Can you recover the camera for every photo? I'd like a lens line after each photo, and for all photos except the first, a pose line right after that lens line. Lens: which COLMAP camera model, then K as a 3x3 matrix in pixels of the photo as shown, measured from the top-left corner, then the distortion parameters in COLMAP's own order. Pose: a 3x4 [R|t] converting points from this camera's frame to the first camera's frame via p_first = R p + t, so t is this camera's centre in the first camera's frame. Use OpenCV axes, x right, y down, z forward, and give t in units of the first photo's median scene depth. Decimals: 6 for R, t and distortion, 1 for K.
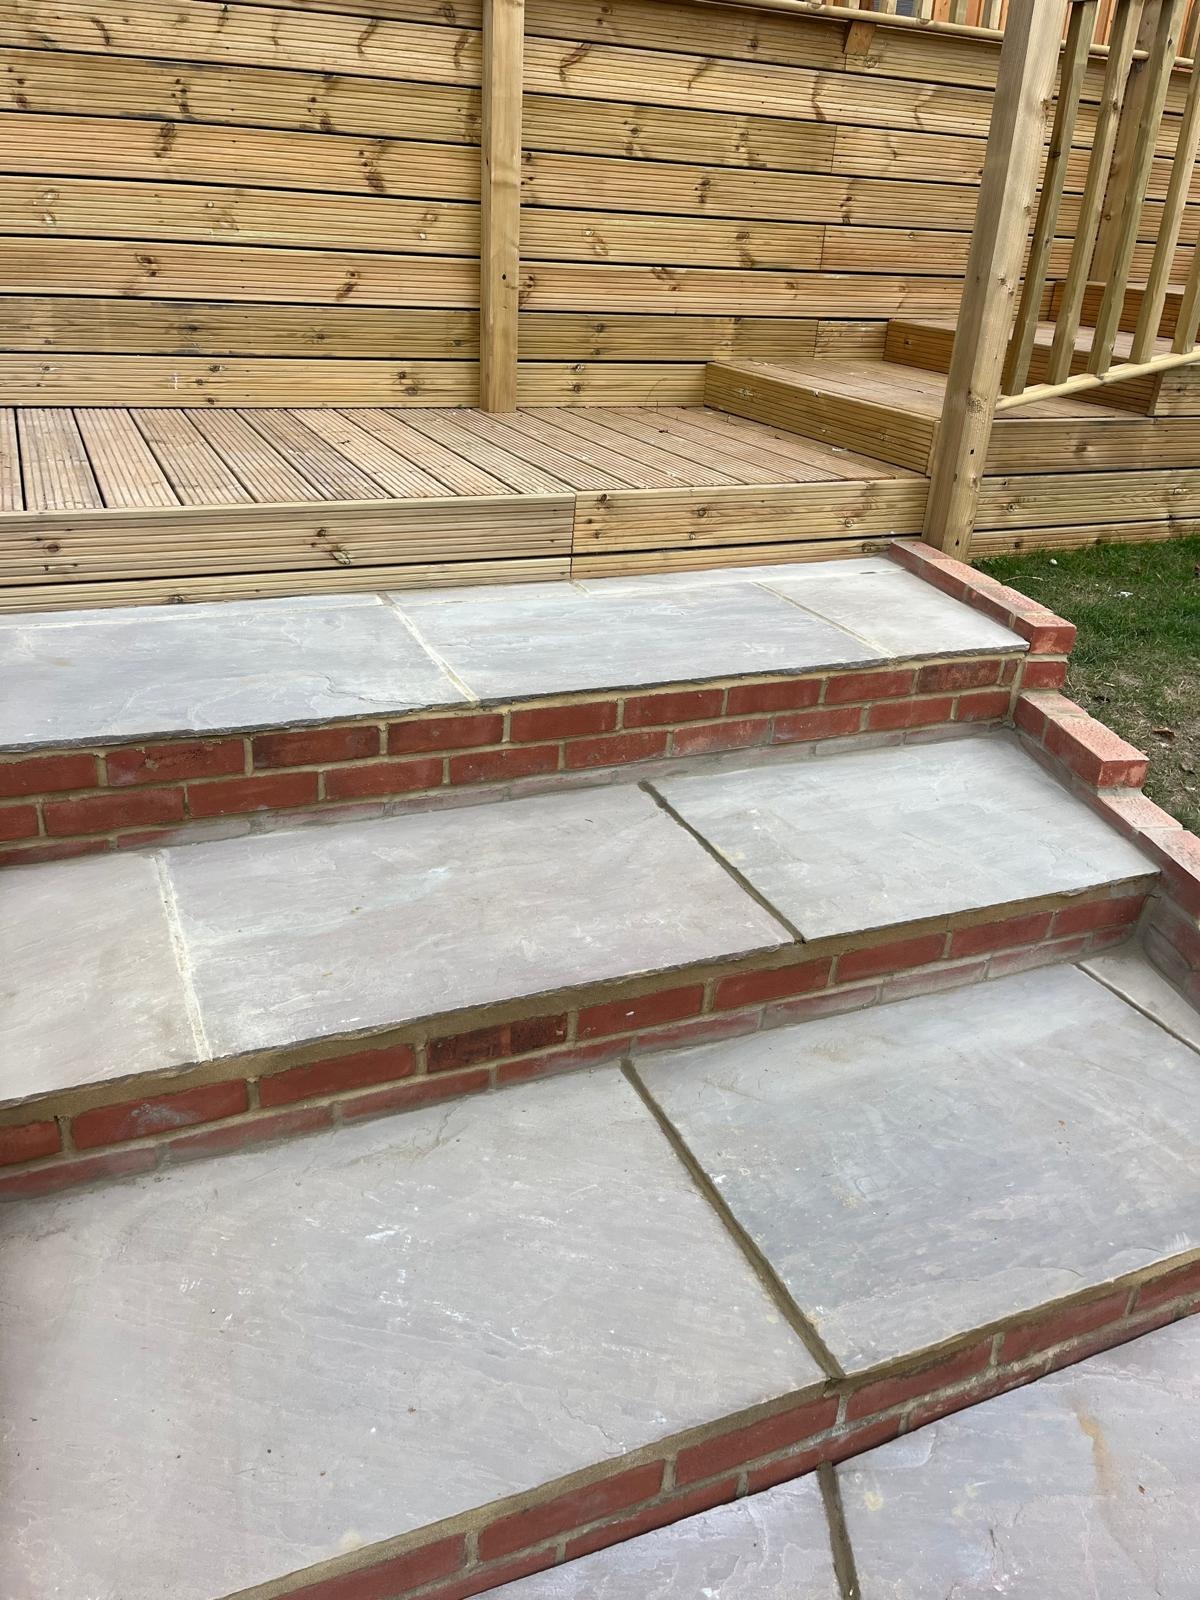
lens RADIAL K [[1221.6, 0, 605.5], [0, 1221.6, 803.8], [0, 0, 1]] dist [0.080635, -0.114956]
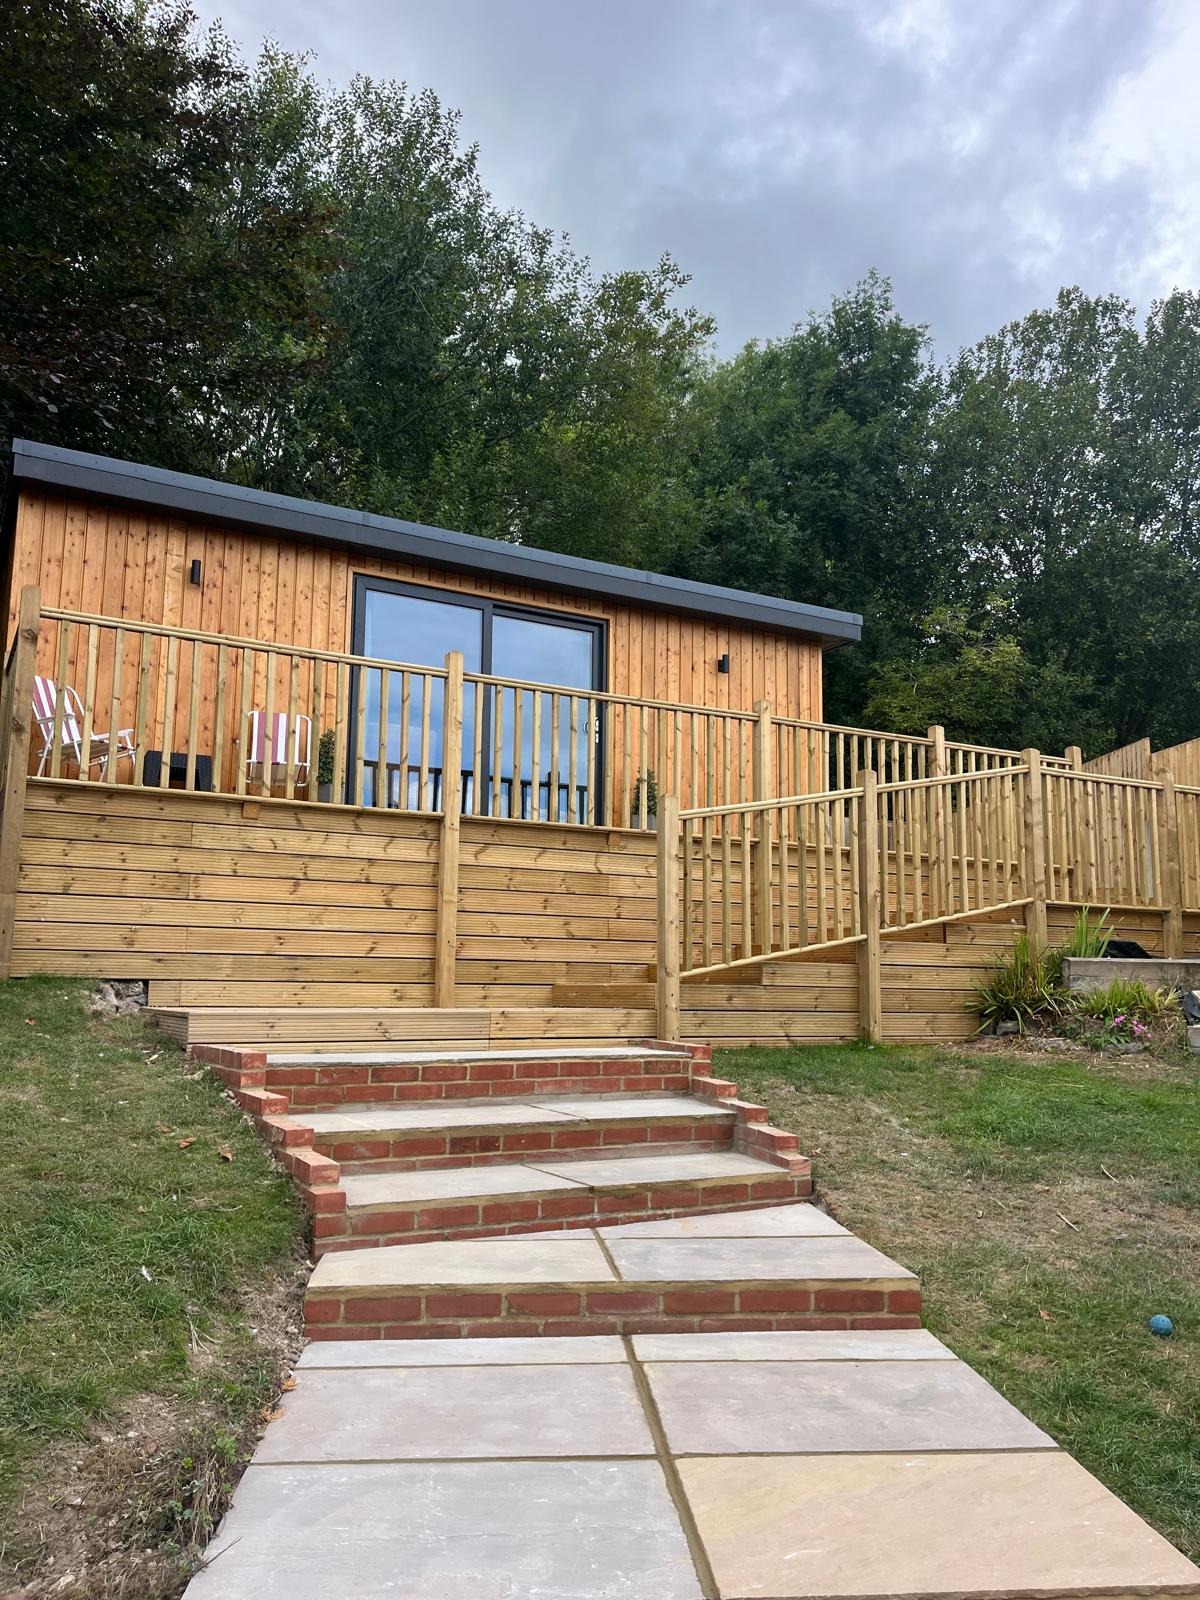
lens RADIAL K [[1221.6, 0, 605.5], [0, 1221.6, 803.8], [0, 0, 1]] dist [0.080635, -0.114956]
pose [[0.994116, -0.028700, 0.104453, -0.031279], [0.082429, 0.826047, -0.557540, 0.560475], [-0.070282, 0.562869, 0.823552, -0.852274]]
